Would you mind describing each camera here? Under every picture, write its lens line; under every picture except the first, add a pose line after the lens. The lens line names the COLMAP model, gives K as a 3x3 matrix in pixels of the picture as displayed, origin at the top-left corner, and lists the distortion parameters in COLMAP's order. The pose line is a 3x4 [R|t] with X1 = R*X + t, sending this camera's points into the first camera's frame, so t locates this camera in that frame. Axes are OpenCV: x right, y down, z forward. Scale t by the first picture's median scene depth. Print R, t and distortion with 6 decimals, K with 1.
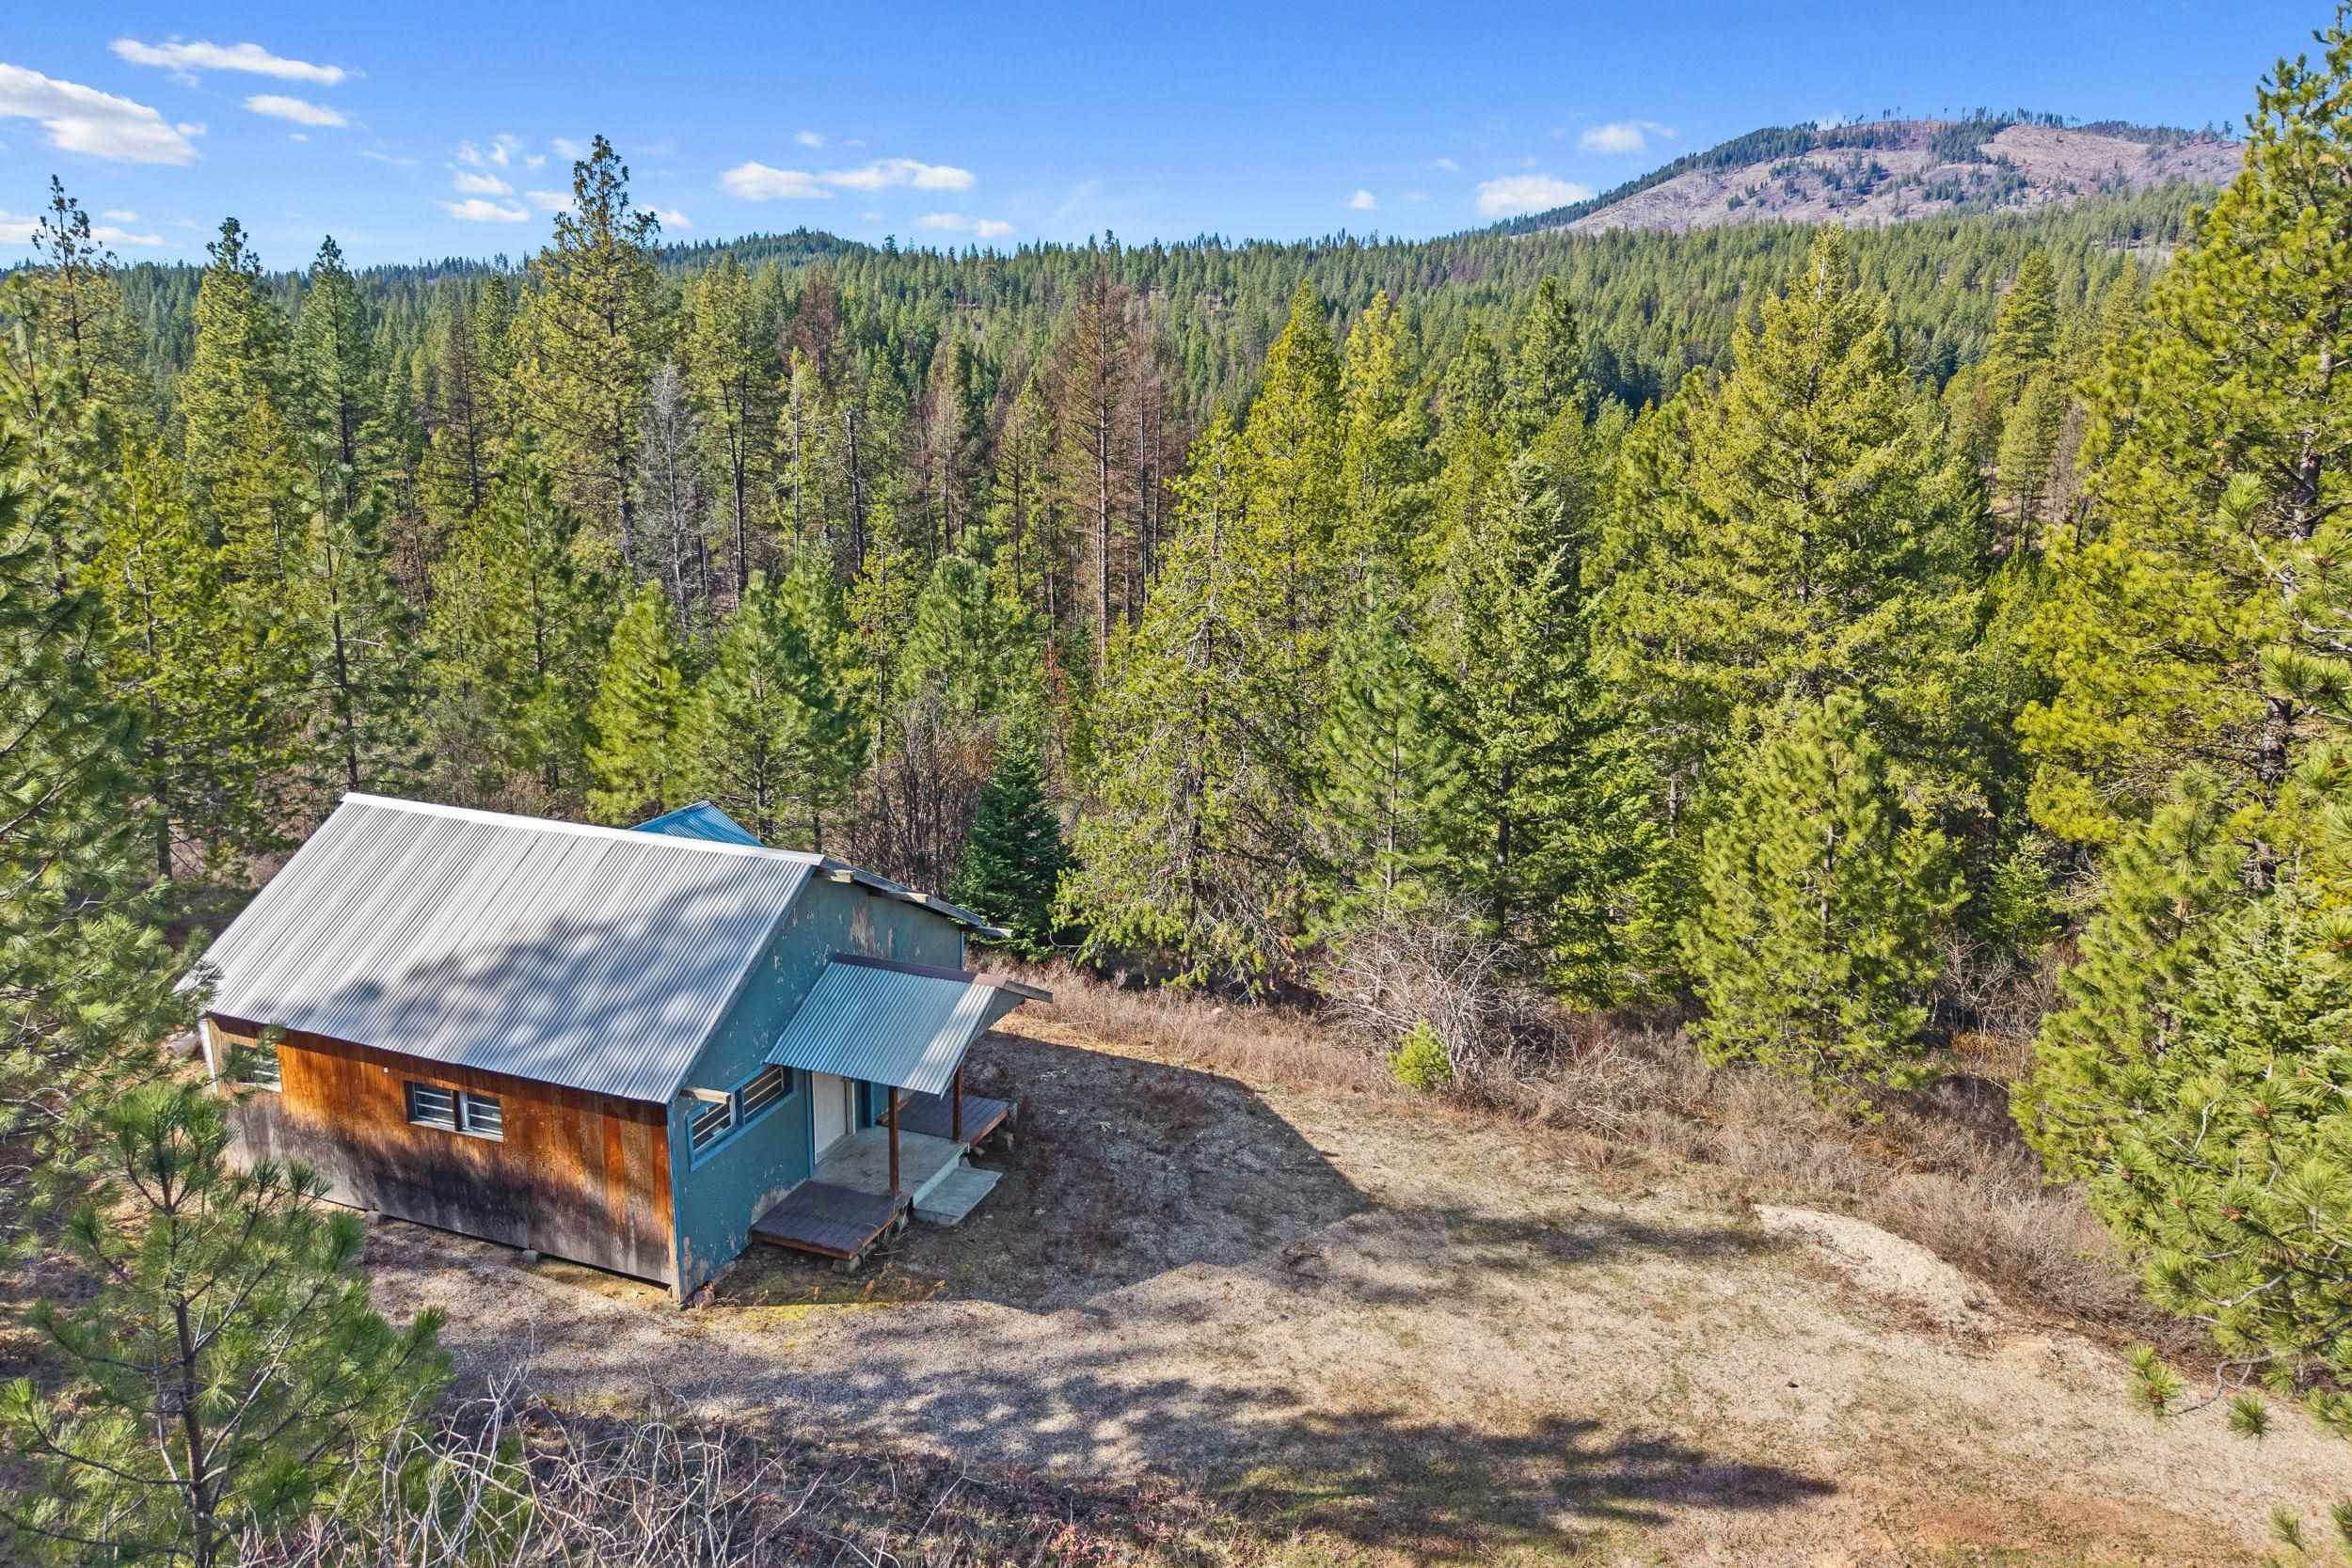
lens RADIAL K [[1576.4, 0, 1176.2], [0, 1576.4, 784.1], [0, 0, 1]] dist [-0.001343, 0.000165]
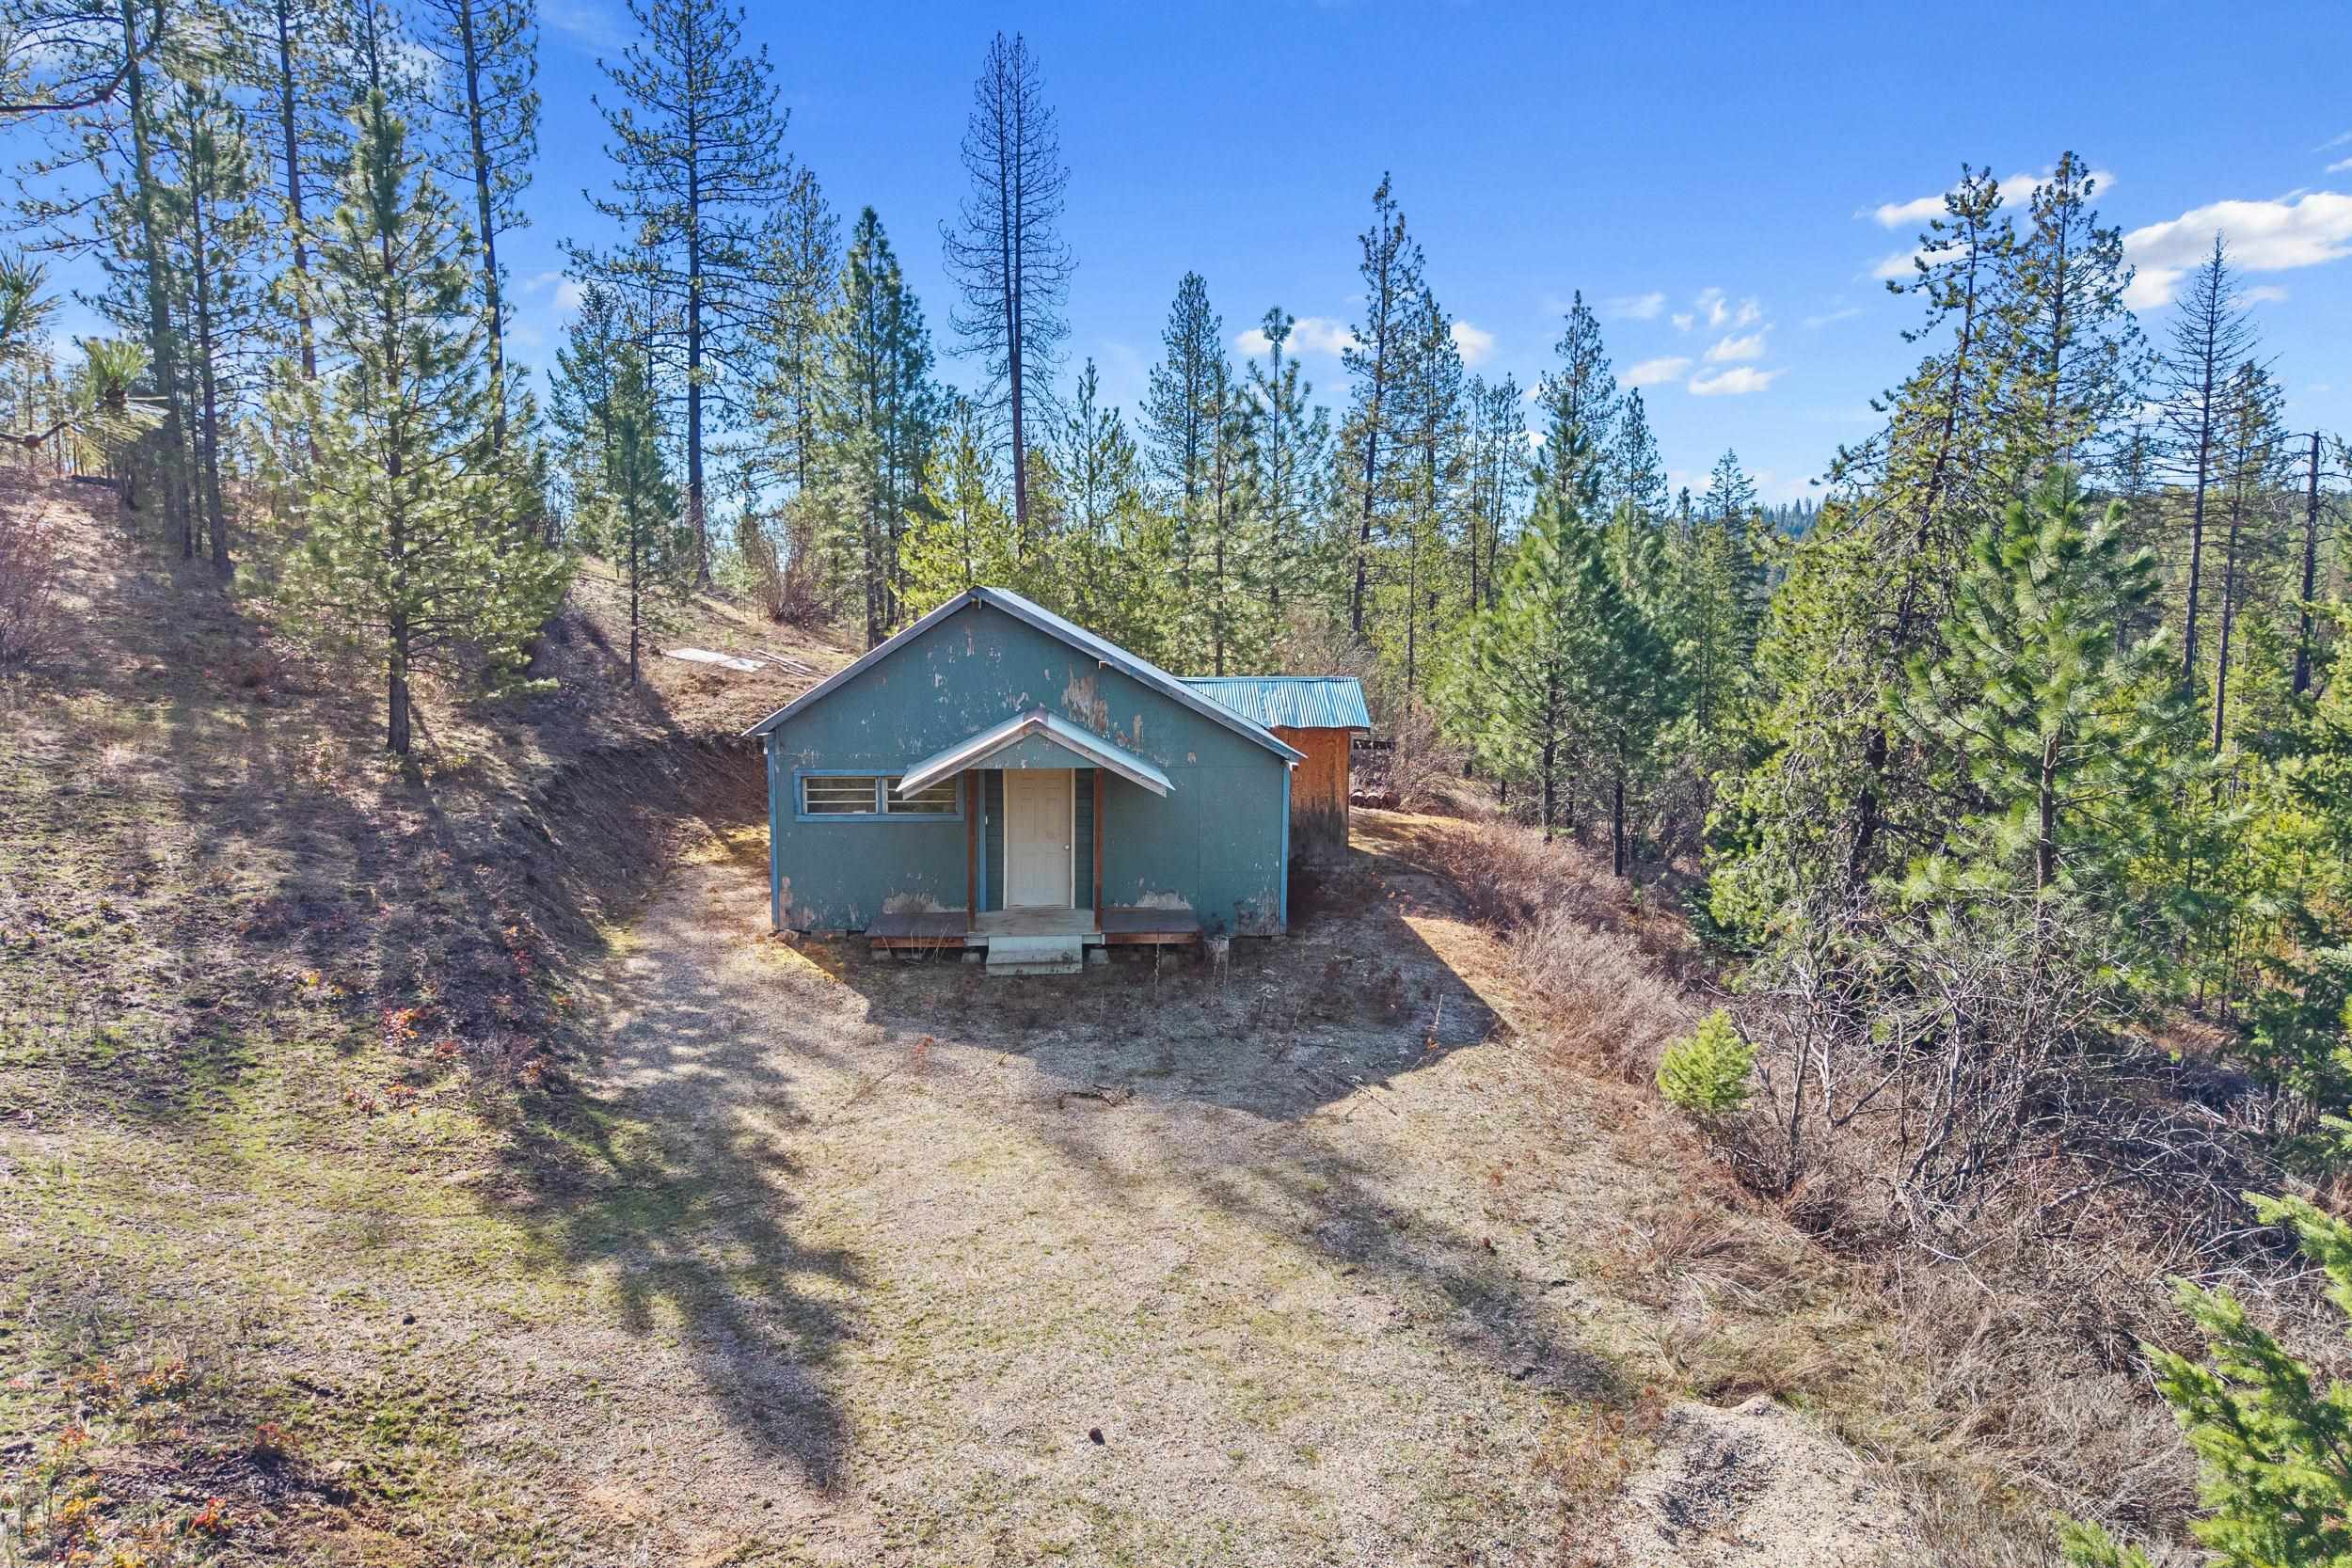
lens RADIAL K [[1576.4, 0, 1176.0], [0, 1576.4, 783.6], [0, 0, 1]] dist [-0.001343, 0.000165]
pose [[0.450597, 0.118181, -0.884870, 0.906949], [-0.226710, 0.973853, 0.014620, 0.154992], [0.863461, 0.194021, 0.465608, 0.761003]]
